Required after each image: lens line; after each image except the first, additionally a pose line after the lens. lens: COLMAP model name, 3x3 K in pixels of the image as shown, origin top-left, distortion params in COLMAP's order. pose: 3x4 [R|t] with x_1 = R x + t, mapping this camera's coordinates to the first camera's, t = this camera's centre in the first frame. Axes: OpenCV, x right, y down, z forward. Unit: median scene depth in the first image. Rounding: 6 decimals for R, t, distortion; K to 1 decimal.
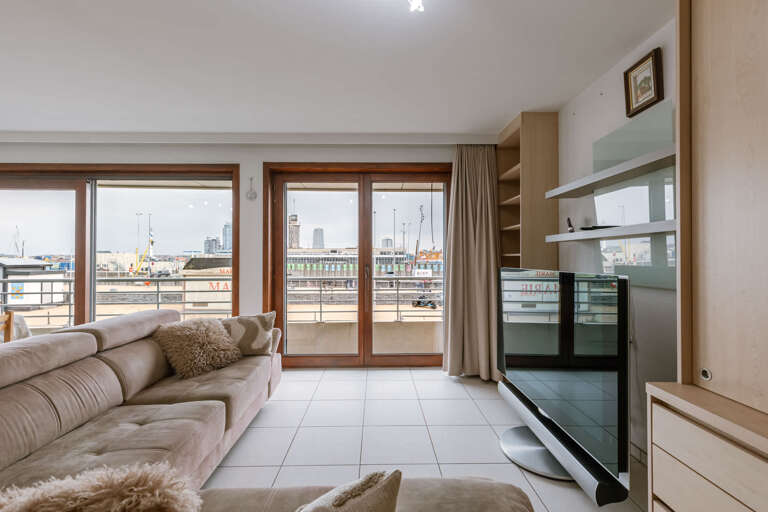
lens RADIAL K [[343.7, 0, 383.6], [0, 343.7, 257.5], [0, 0, 1]] dist [0.000573, 0.000014]
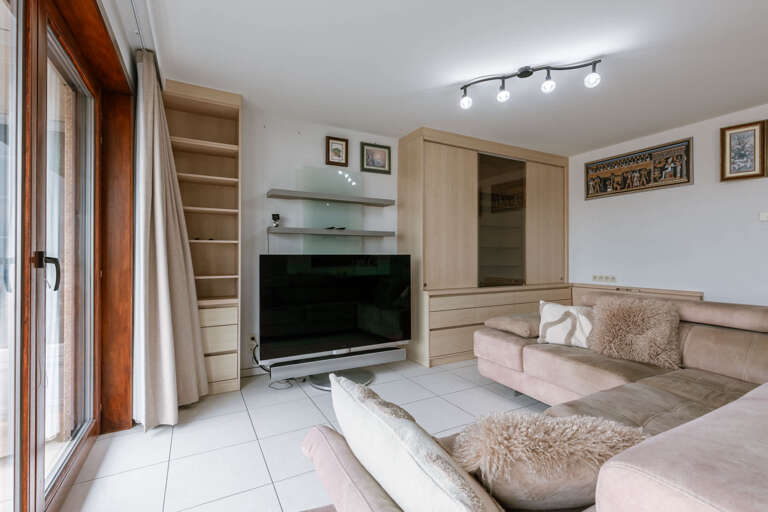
lens RADIAL K [[343.7, 0, 380.7], [0, 343.7, 256.9], [0, 0, 1]] dist [0.000573, 0.000014]
pose [[-0.439342, -0.001630, 0.898318, -0.530751], [-0.005658, 0.999984, -0.000953, 0.024903], [-0.898302, -0.005501, -0.439344, 0.879925]]
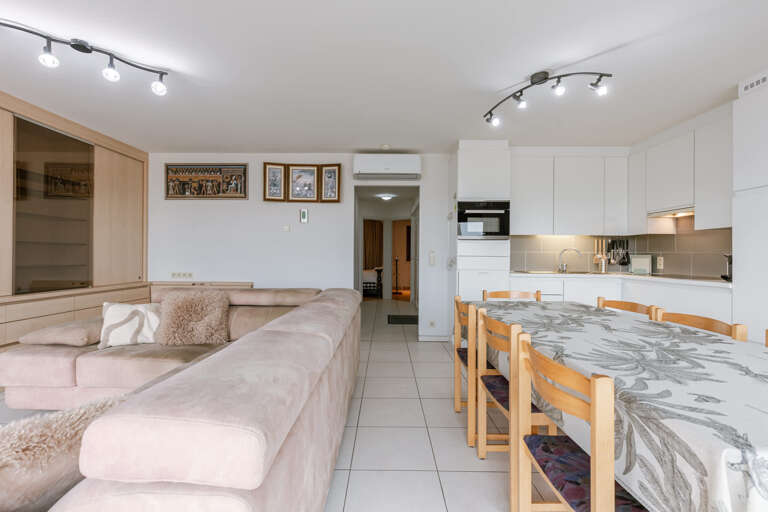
lens RADIAL K [[343.7, 0, 384.4], [0, 343.7, 255.2], [0, 0, 1]] dist [0.000573, 0.000014]
pose [[-0.999024, -0.006481, 0.043699, -0.591277], [-0.006820, 0.999948, -0.007617, 0.024296], [-0.043647, -0.007907, -0.999016, 0.898358]]
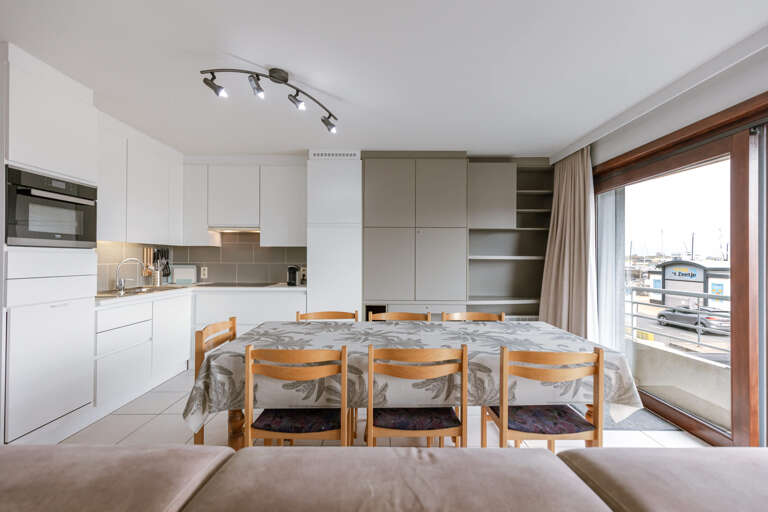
lens RADIAL K [[343.7, 0, 379.9], [0, 343.7, 258.3], [0, 0, 1]] dist [0.000573, 0.000014]
pose [[-0.035589, -0.001093, -0.999366, -0.275823], [-0.001364, 0.999999, -0.001045, -0.014042], [0.999366, 0.001326, -0.035591, 0.411803]]
